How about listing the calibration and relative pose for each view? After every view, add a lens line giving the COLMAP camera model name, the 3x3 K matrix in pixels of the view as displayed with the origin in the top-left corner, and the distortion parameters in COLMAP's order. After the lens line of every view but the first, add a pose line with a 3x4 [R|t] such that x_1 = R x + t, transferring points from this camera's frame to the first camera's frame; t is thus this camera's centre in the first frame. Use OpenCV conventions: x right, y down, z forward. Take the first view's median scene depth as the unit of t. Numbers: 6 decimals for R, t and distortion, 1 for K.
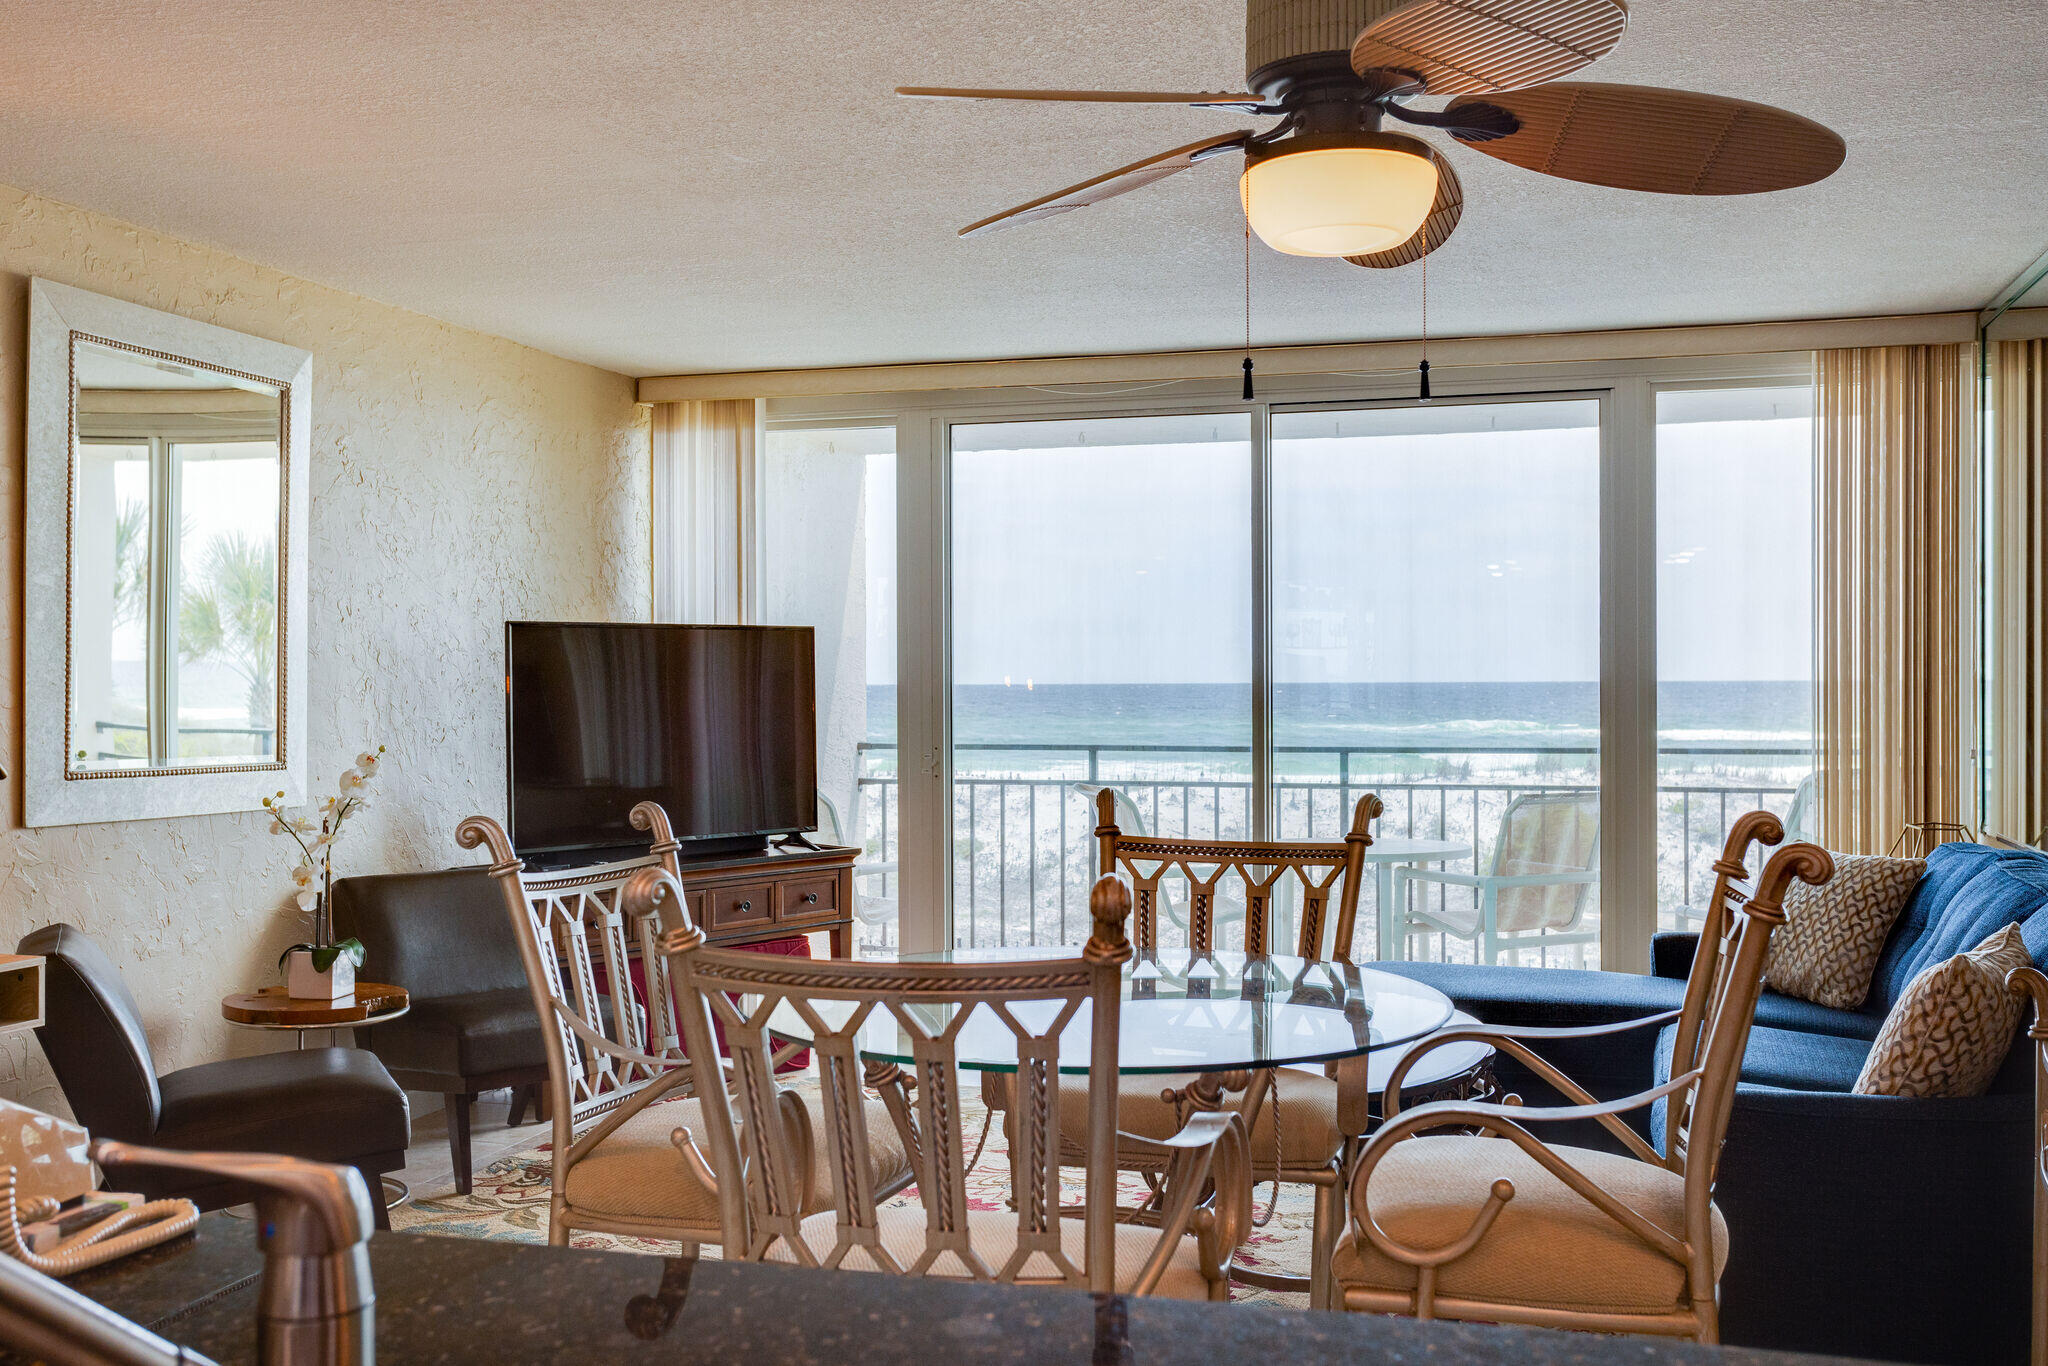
lens RADIAL K [[1835.8, 0, 968.7], [0, 1835.8, 704.8], [0, 0, 1]] dist [-0.007035, 0.050591]
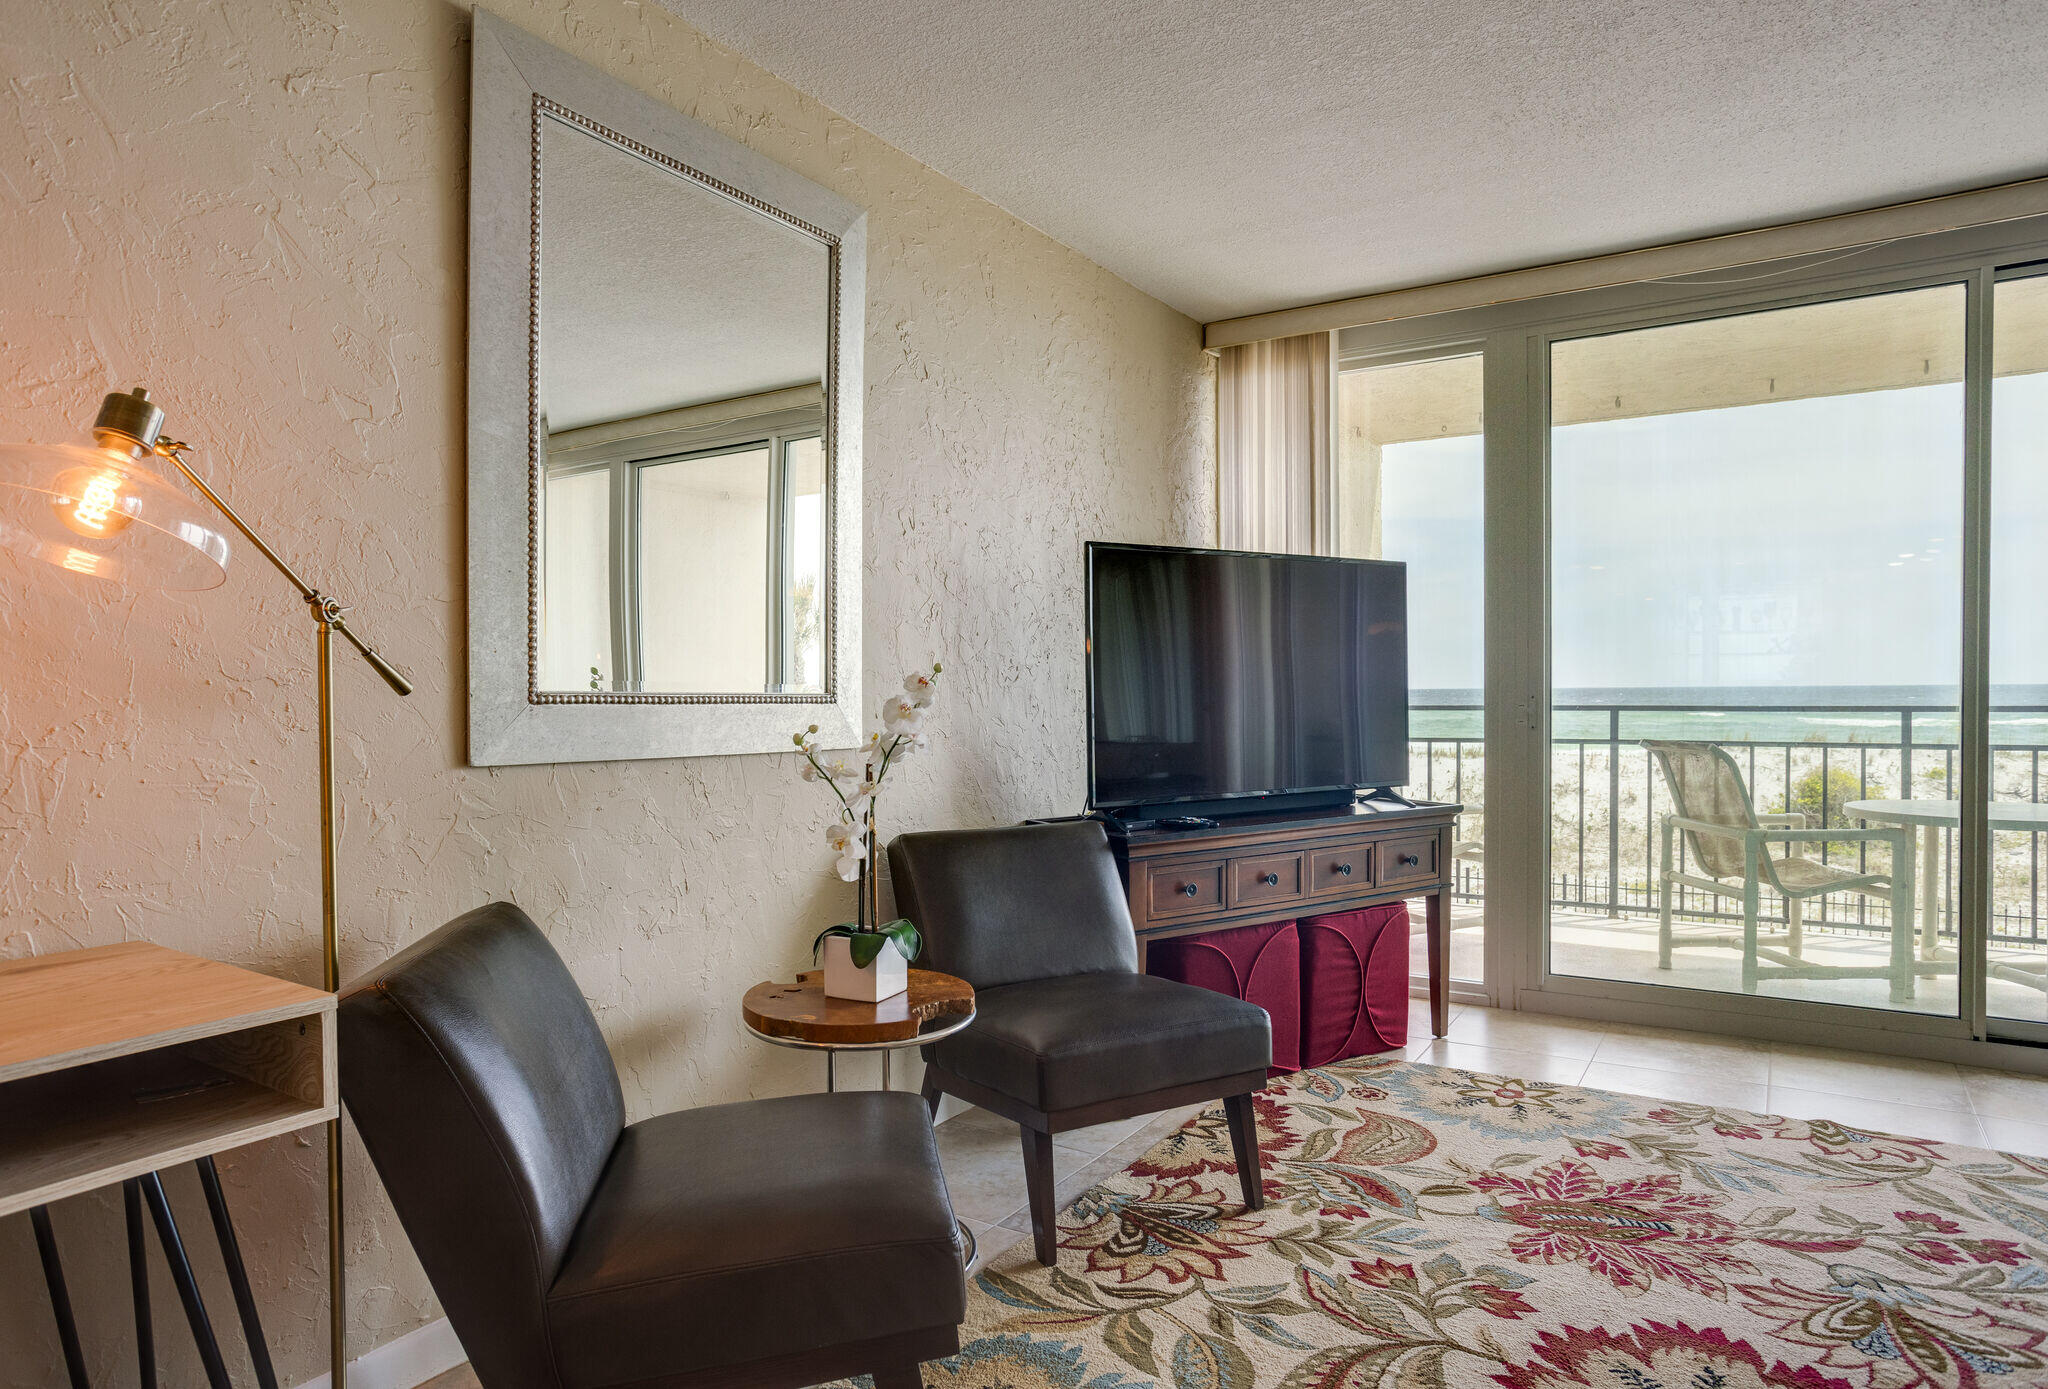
lens RADIAL K [[1245.8, 0, 1014.0], [0, 1245.8, 700.9], [0, 0, 1]] dist [-0.013172, 0.013845]
pose [[0.961305, -0.001239, -0.275485, -0.130885], [0.002322, 0.999991, 0.003604, 0.030445], [0.275478, -0.004104, 0.961299, 0.452082]]
